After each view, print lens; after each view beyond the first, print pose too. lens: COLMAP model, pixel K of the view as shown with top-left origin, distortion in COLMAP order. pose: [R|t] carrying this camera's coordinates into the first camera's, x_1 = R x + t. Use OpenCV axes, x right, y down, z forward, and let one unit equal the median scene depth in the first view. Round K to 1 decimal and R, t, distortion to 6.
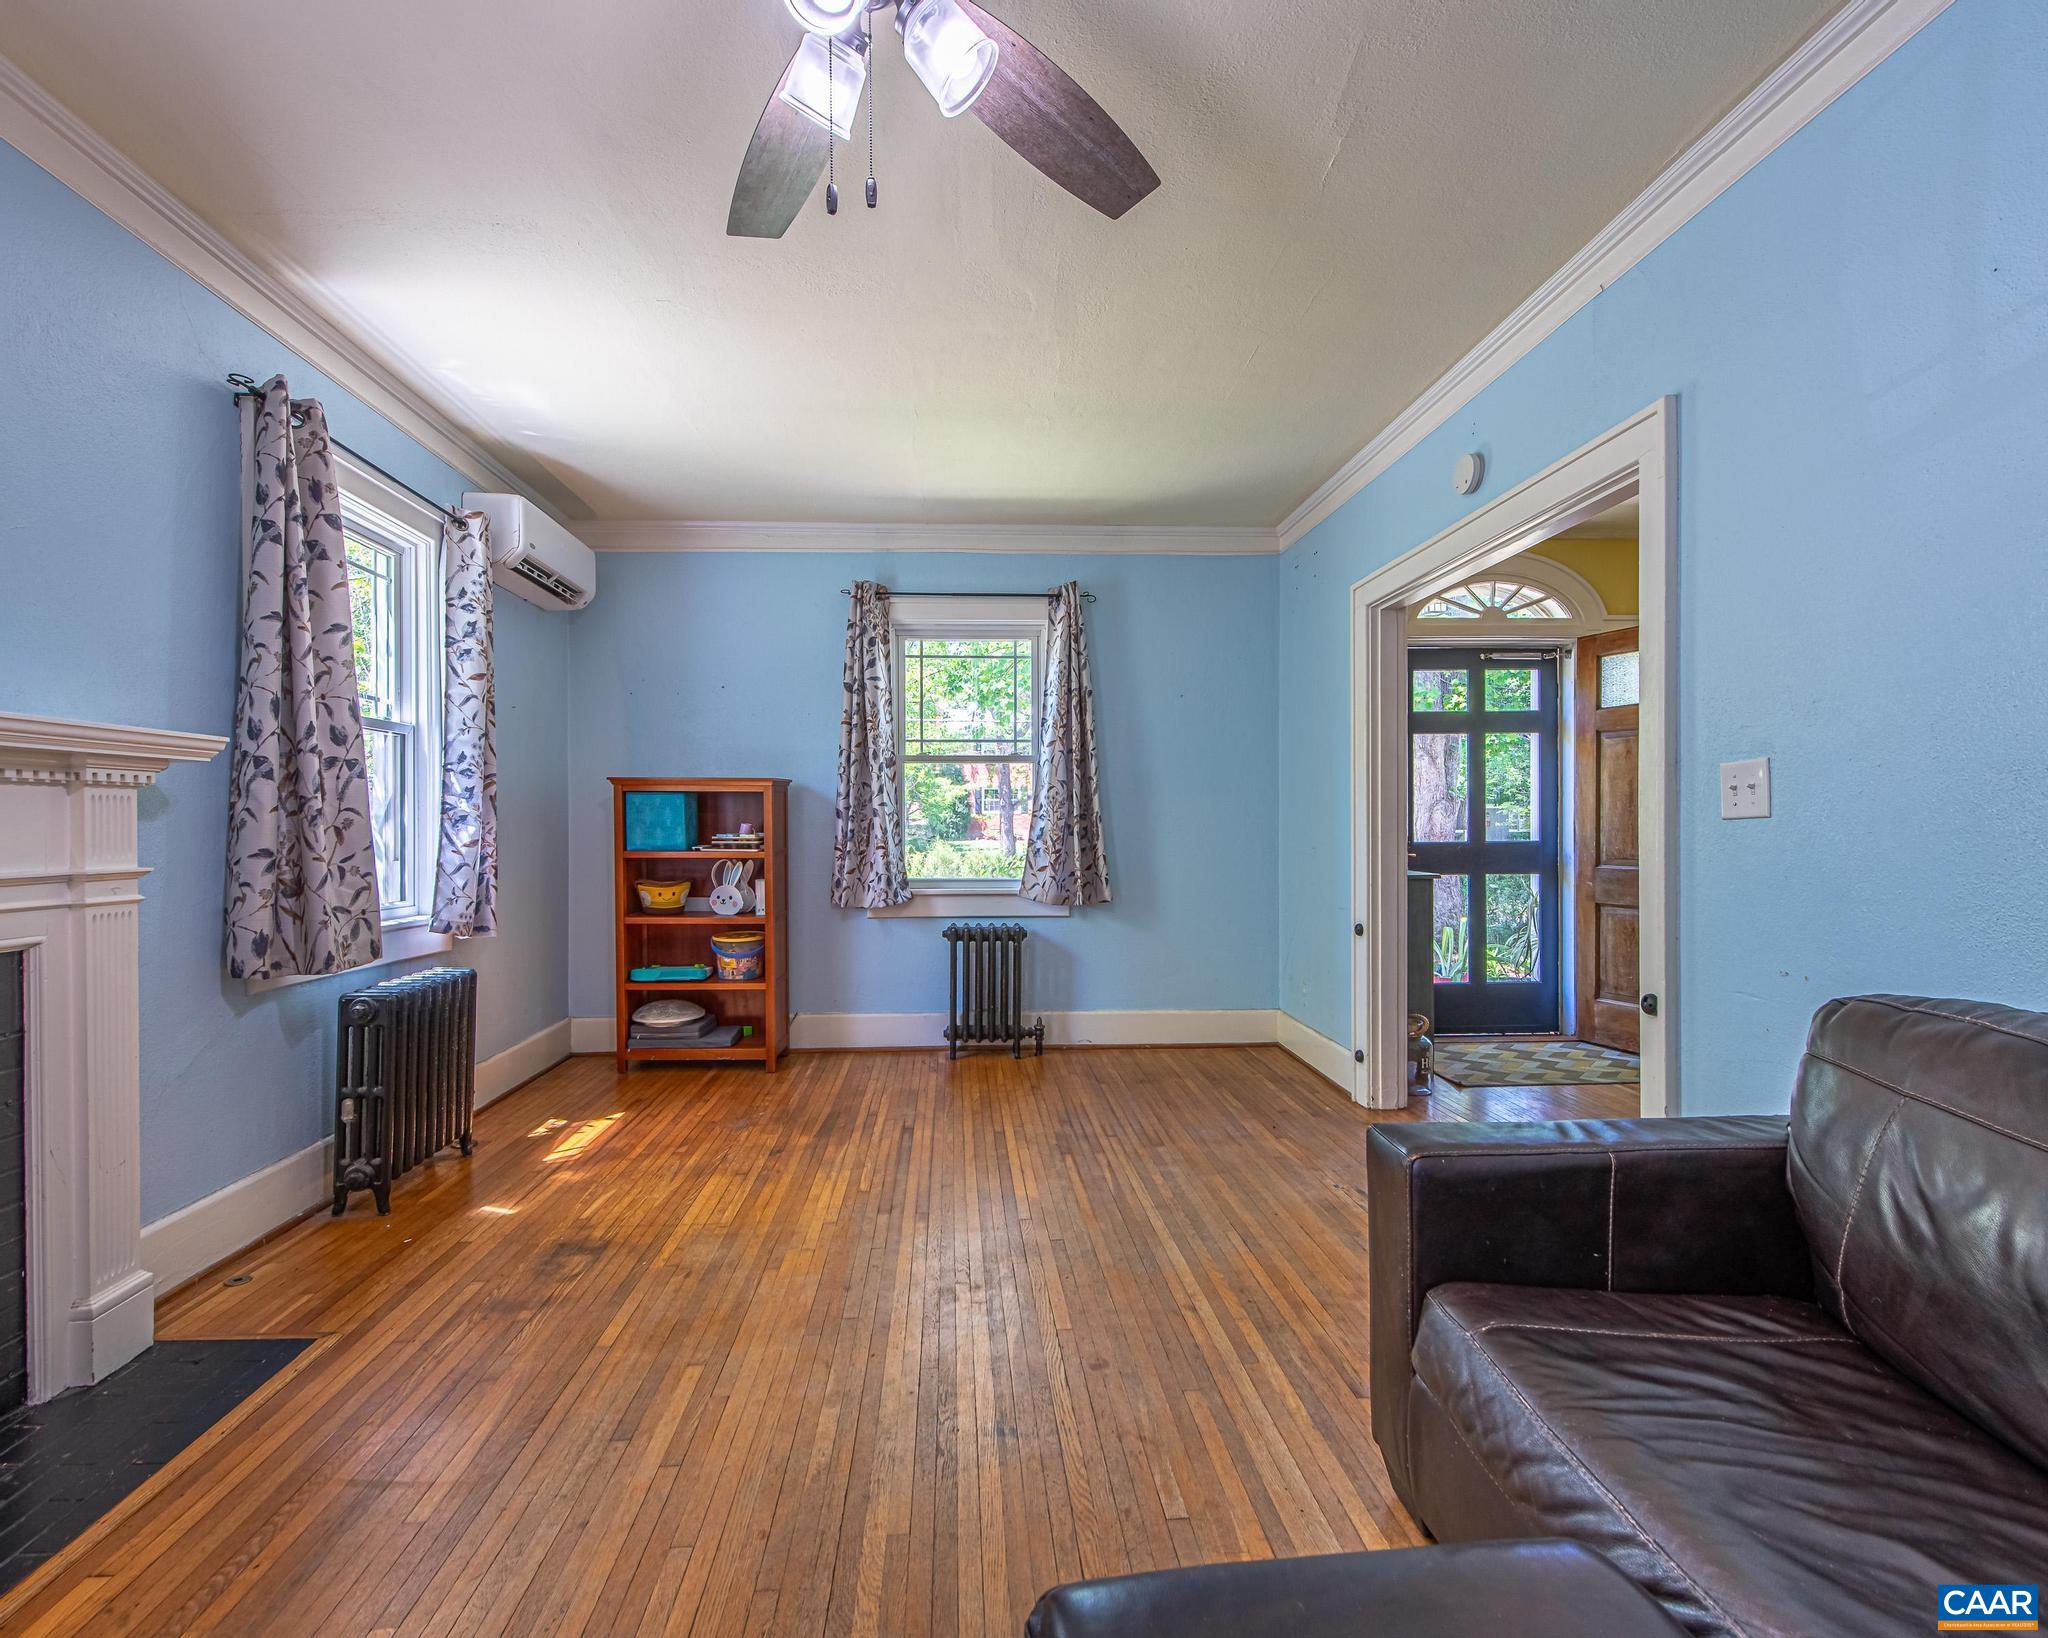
lens RADIAL K [[992.0, 0, 1014.5], [0, 992.0, 822.8], [0, 0, 1]] dist [0.022591, -0.007846]
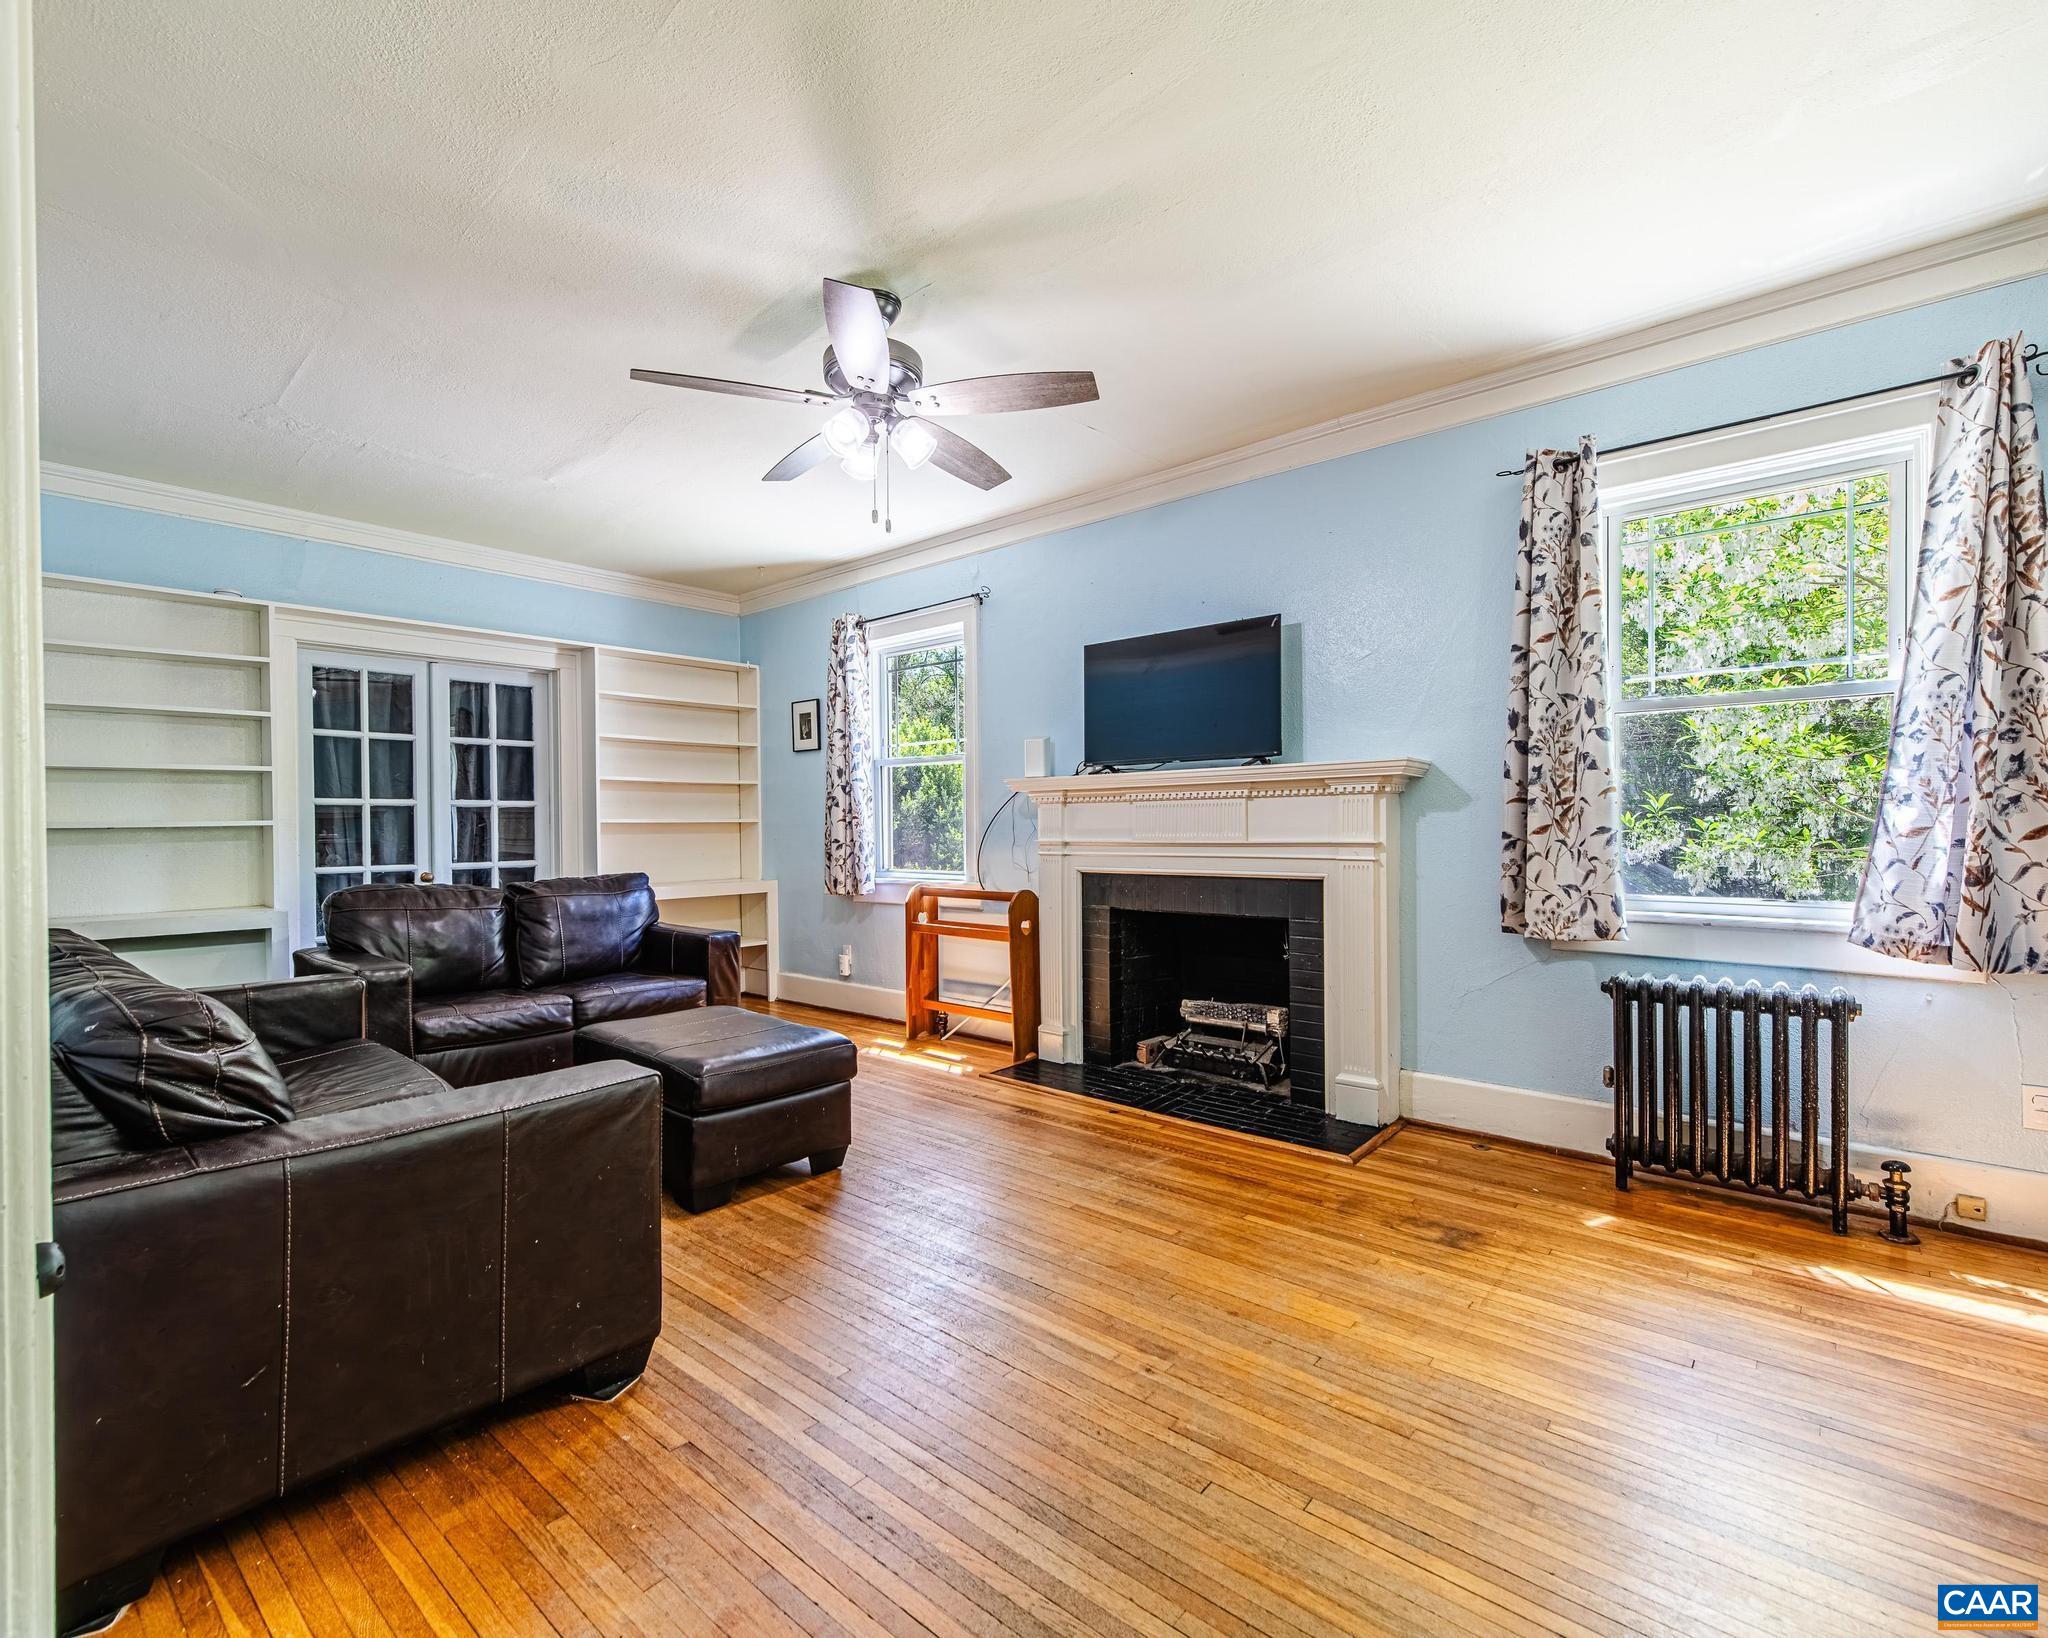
lens RADIAL K [[992.0, 0, 1011.9], [0, 992.0, 825.0], [0, 0, 1]] dist [0.022591, -0.007846]
pose [[-0.724407, 0.010273, -0.689296, 0.649592], [0.015495, 0.999879, -0.001382, 0.009744], [0.689198, -0.011682, -0.724479, 1.612674]]
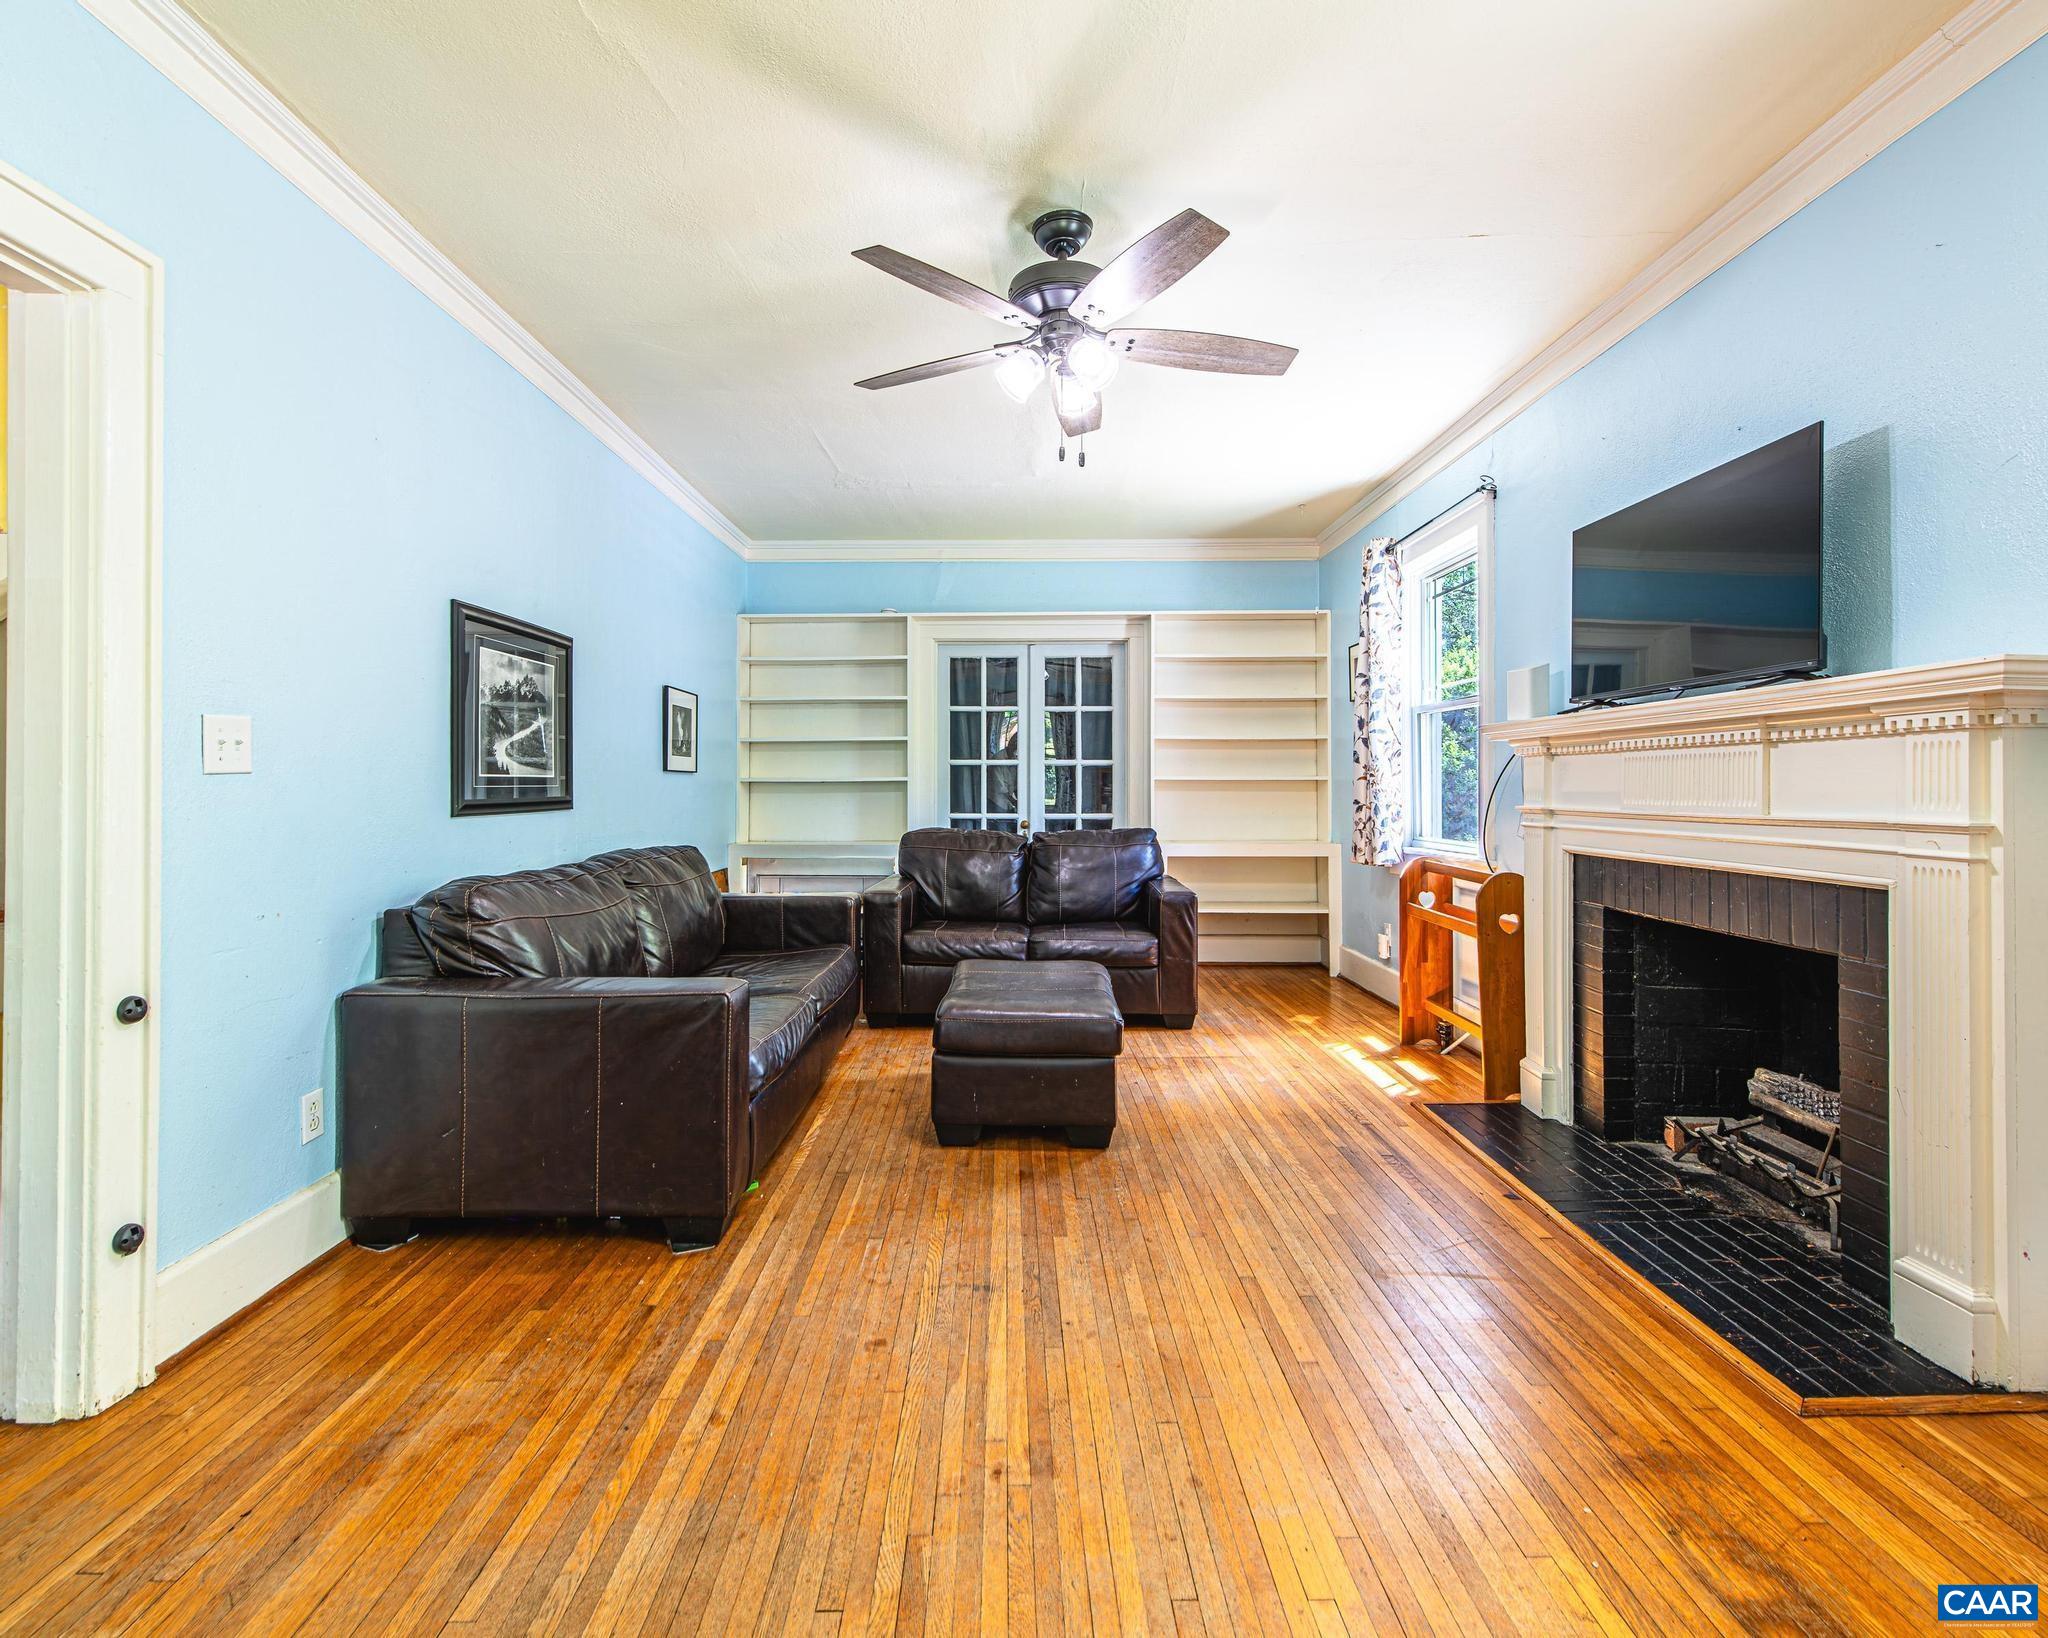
lens RADIAL K [[992.0, 0, 960.7], [0, 992.0, 772.5], [0, 0, 1]] dist [0.022591, -0.007846]
pose [[-0.993952, 0.005208, 0.109695, -0.093562], [0.003126, 0.999812, -0.019140, 0.014299], [-0.109774, -0.018681, -0.993781, 1.760899]]
